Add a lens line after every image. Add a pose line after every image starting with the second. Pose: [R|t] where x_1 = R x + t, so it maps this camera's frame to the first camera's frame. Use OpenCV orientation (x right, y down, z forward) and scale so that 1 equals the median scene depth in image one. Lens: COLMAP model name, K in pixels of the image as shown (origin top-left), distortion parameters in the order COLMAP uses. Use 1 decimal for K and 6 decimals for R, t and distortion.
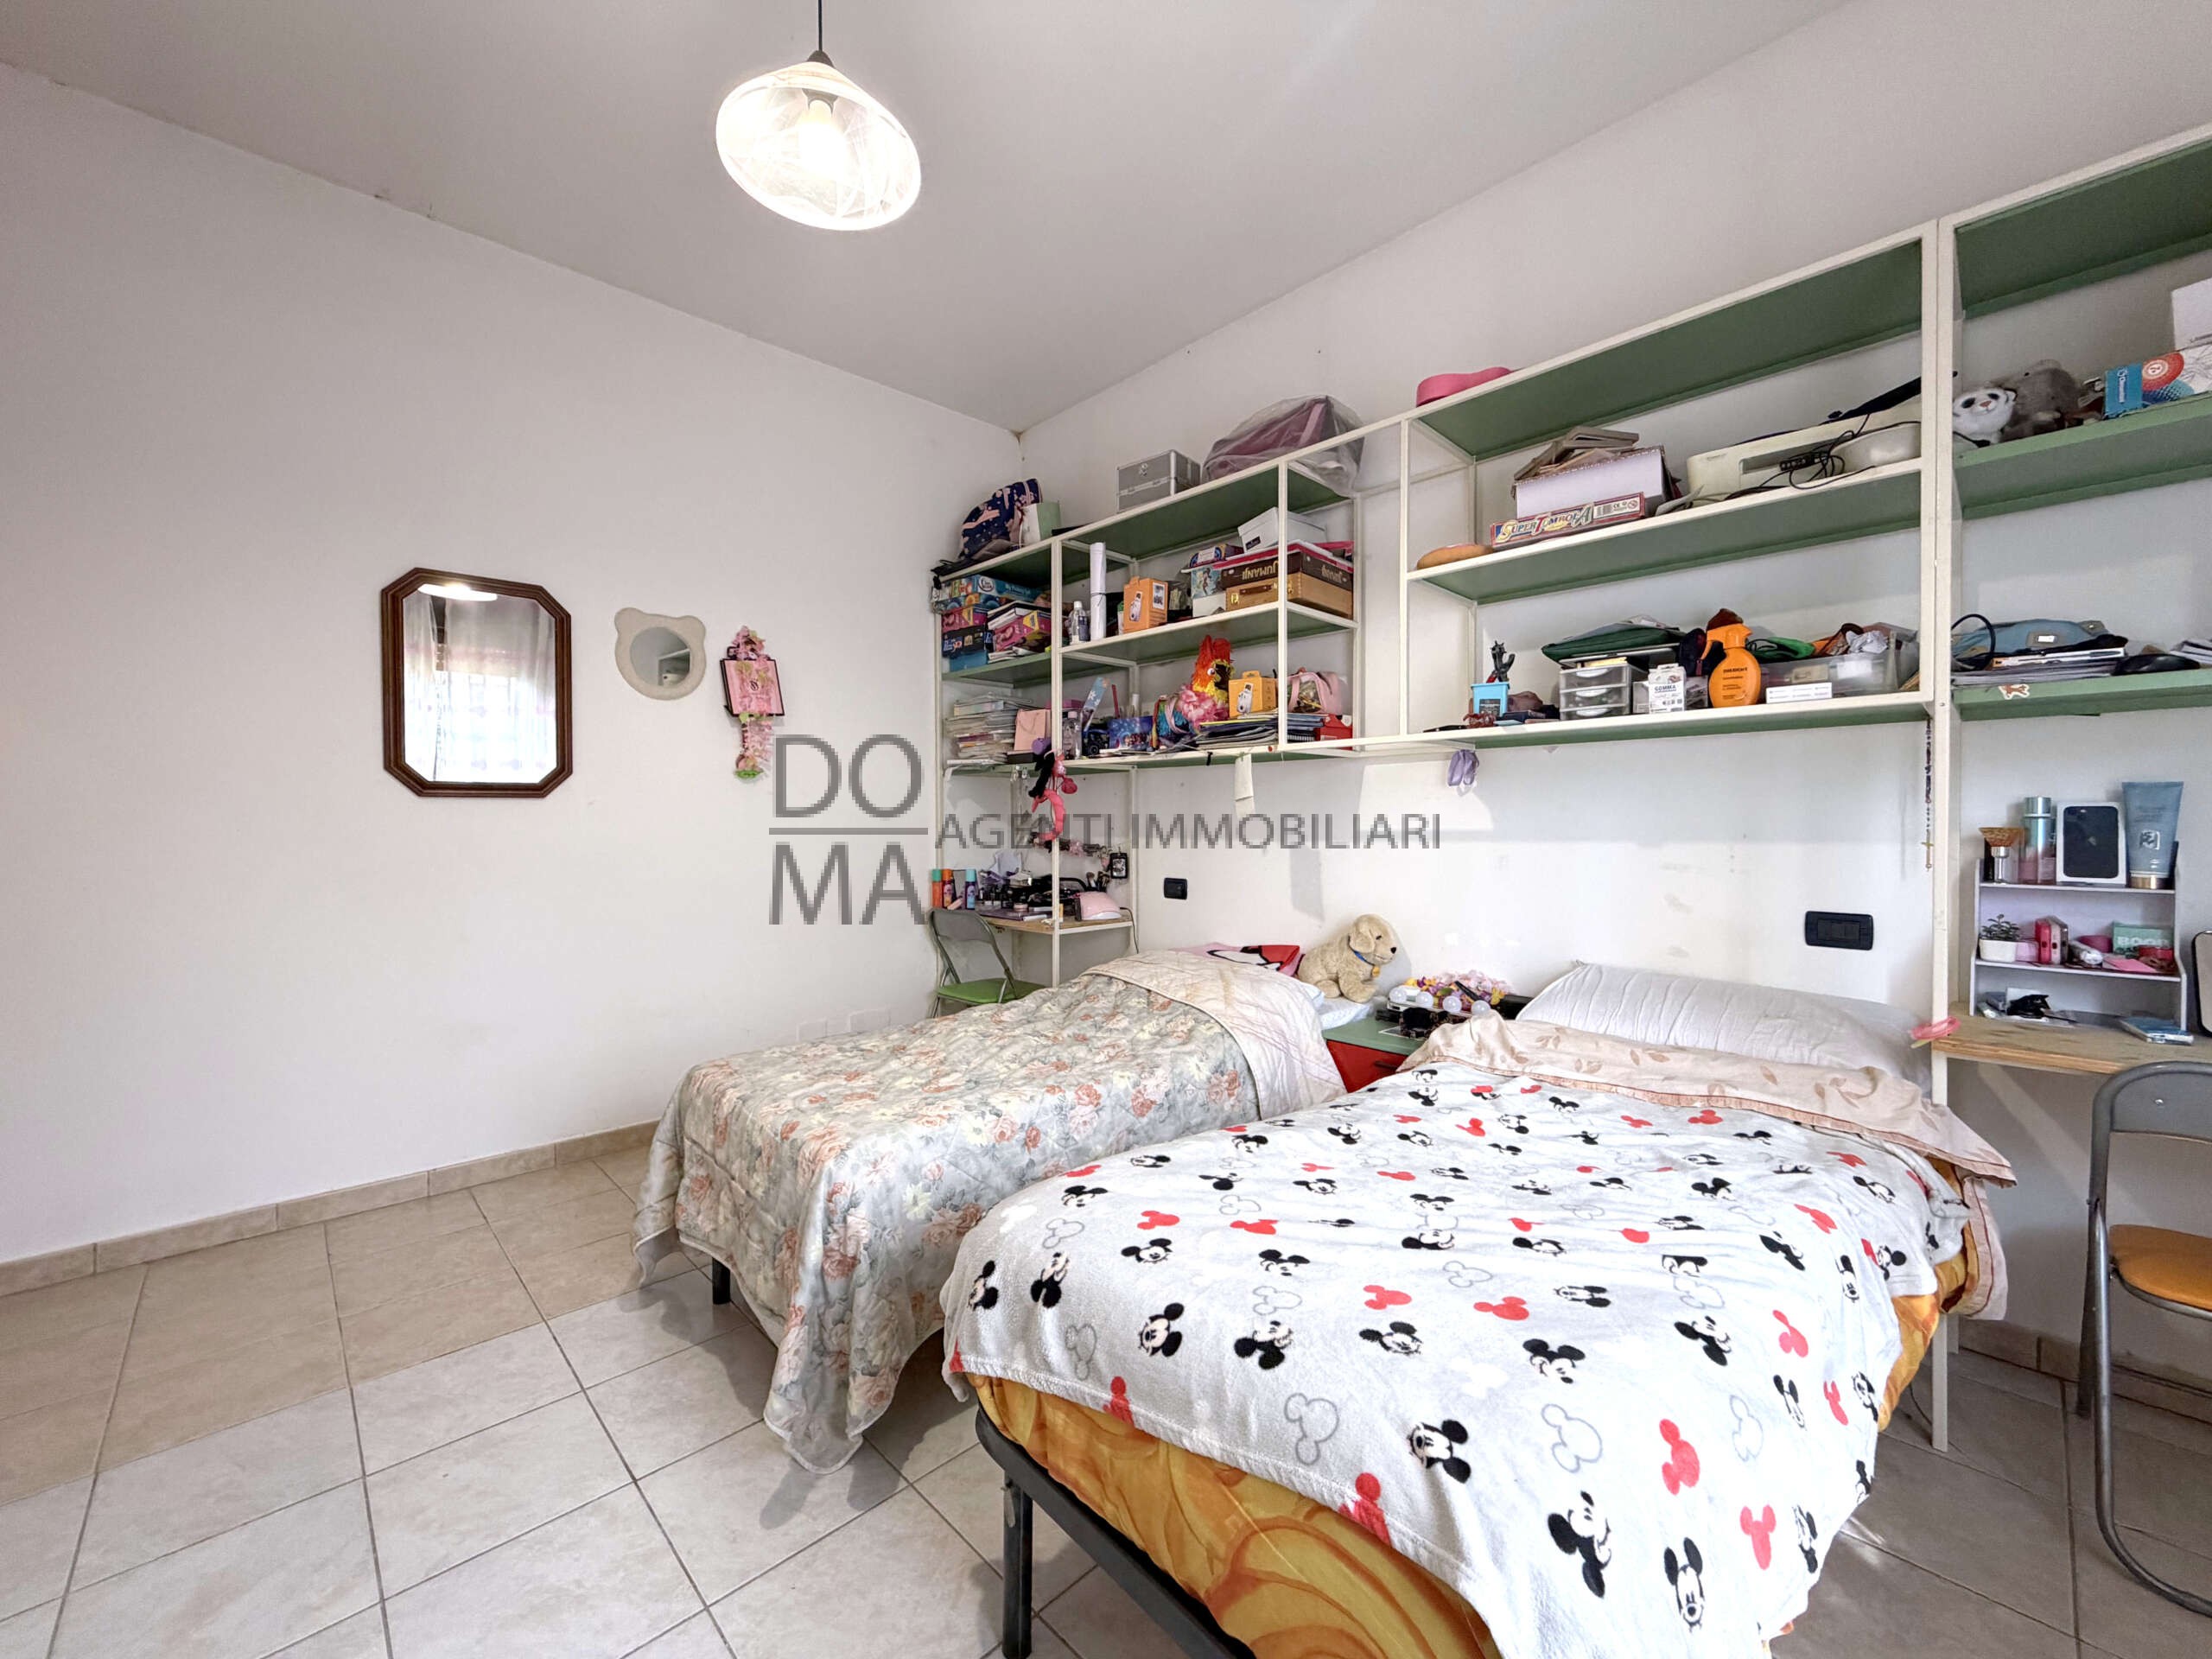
lens RADIAL K [[876.2, 0, 1091.2], [0, 876.2, 828.9], [0, 0, 1]] dist [-0.001101, -0.000002]
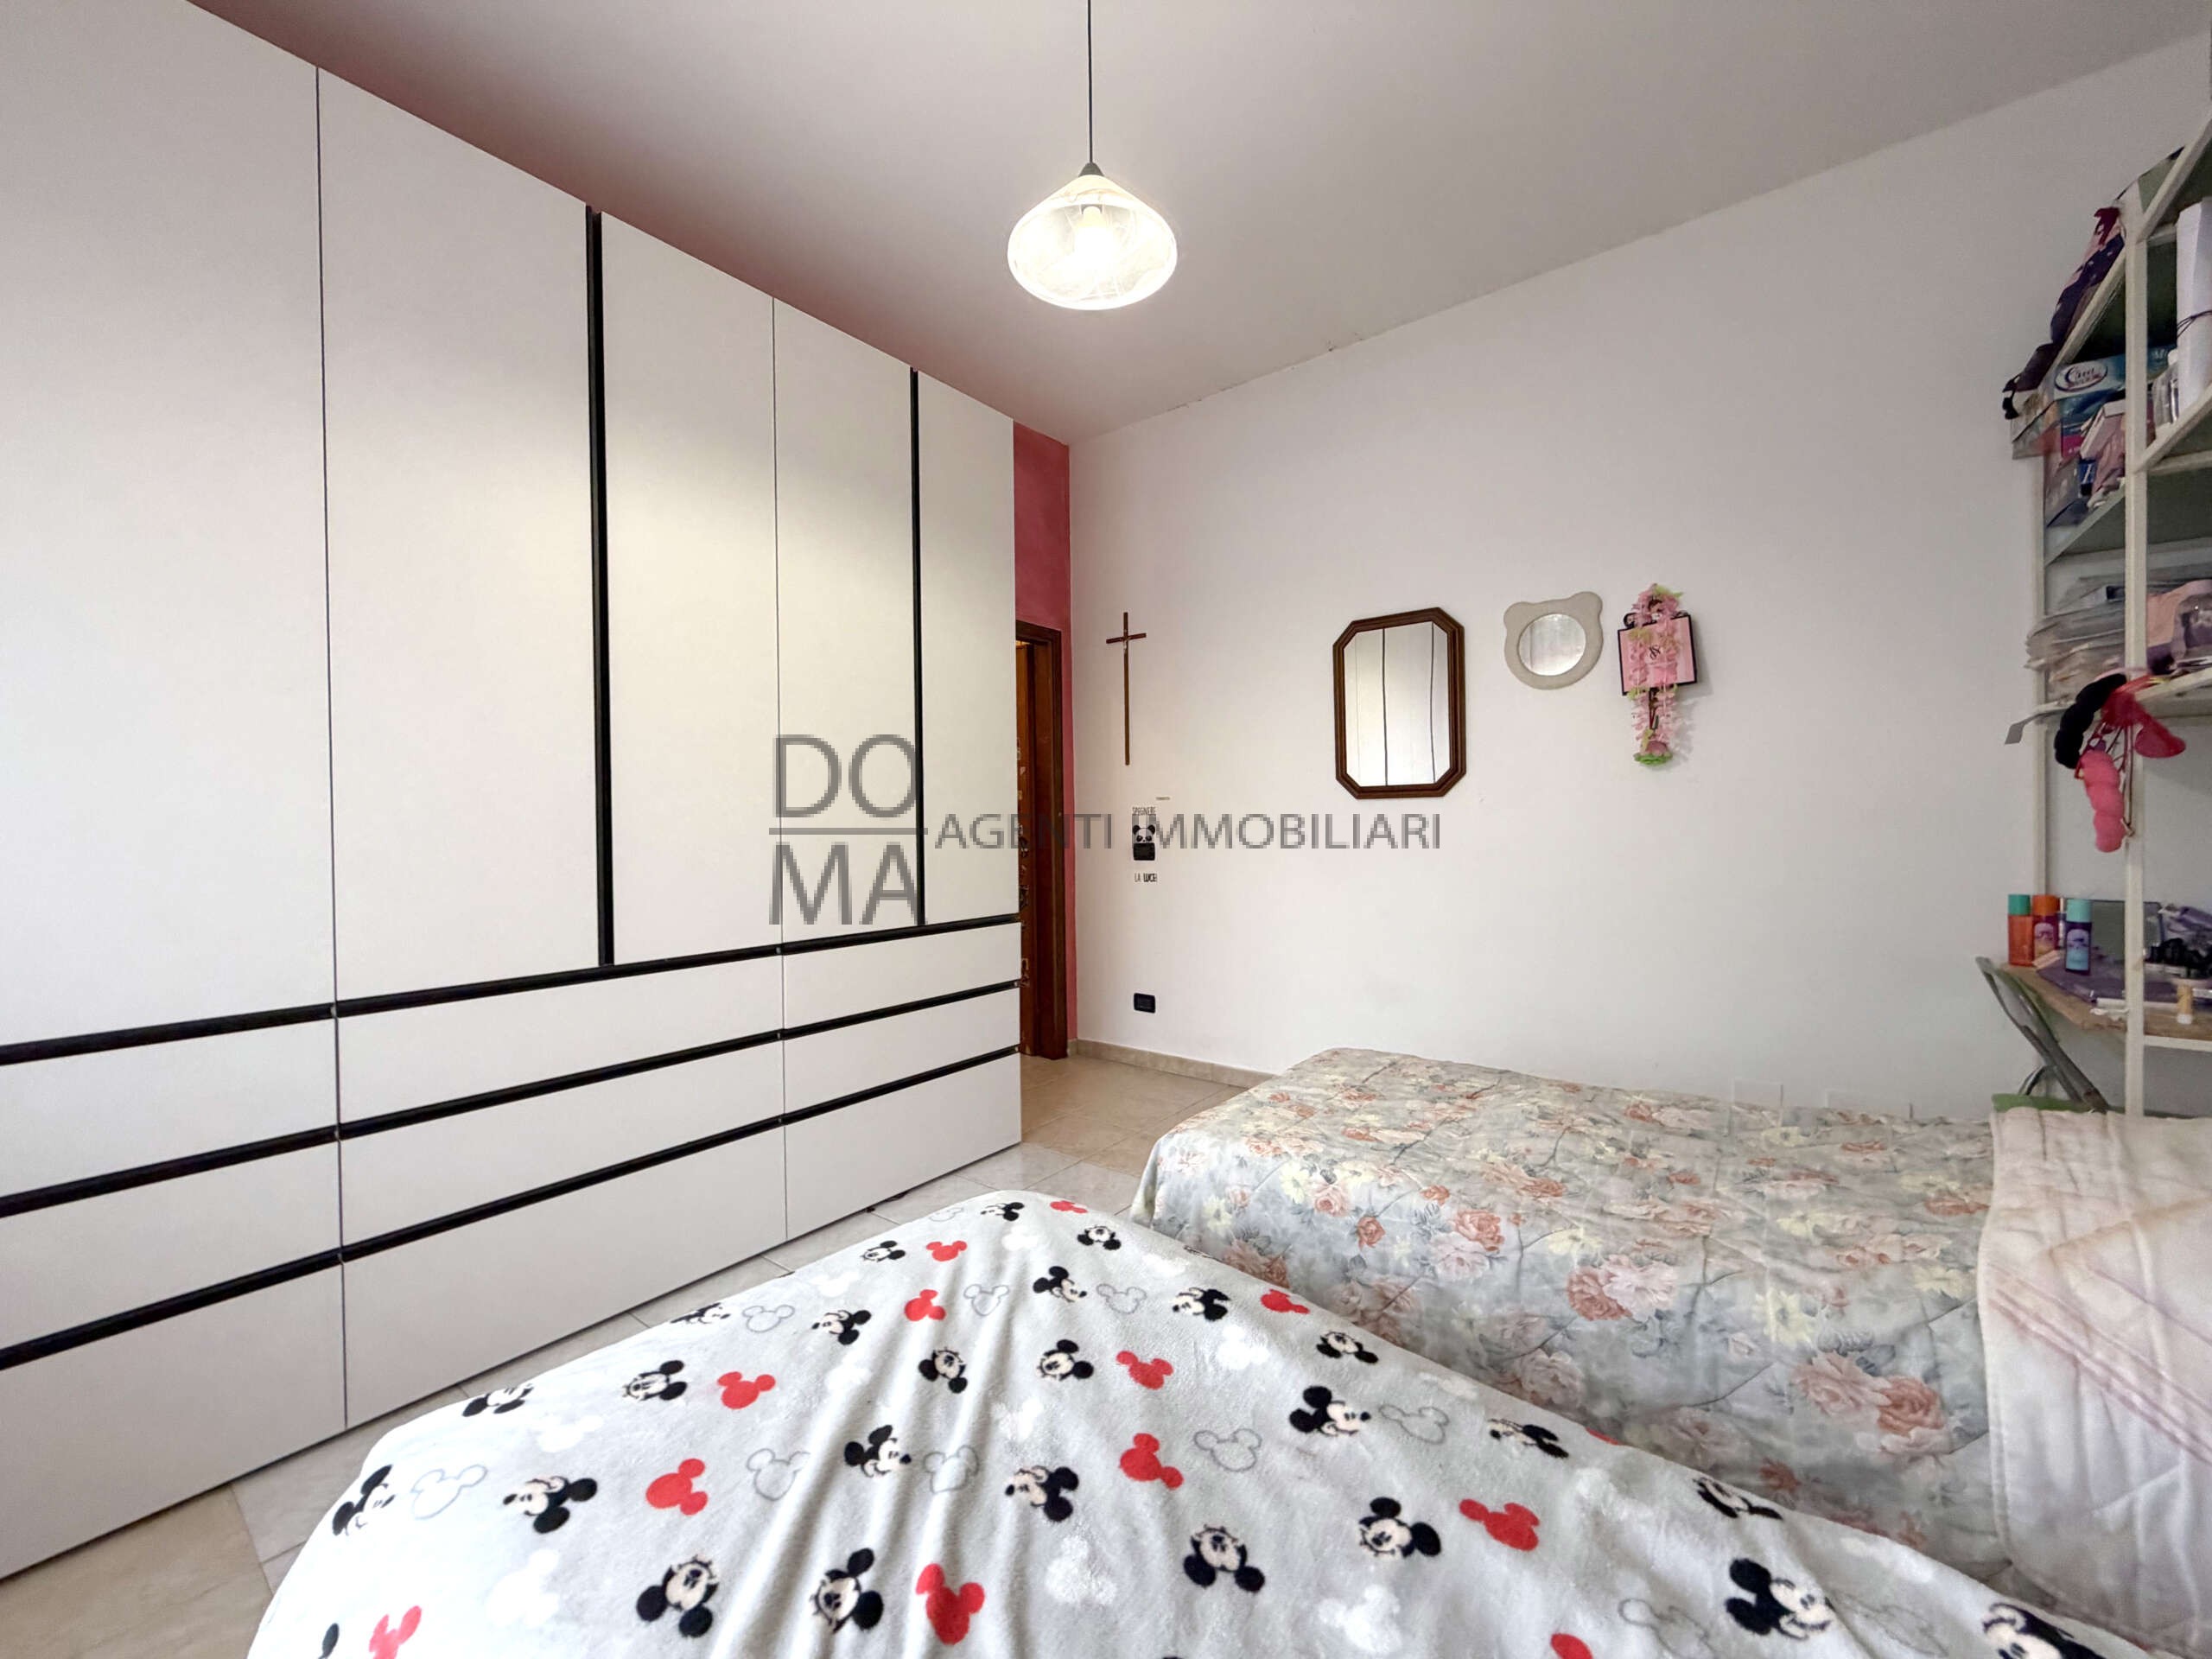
lens RADIAL K [[876.2, 0, 1091.2], [0, 876.2, 828.9], [0, 0, 1]] dist [-0.001101, -0.000002]
pose [[0.156544, 0.010009, -0.987620, 0.588283], [-0.001502, 0.999950, 0.009895, -0.008609], [0.987670, -0.000065, 0.156551, 0.574751]]
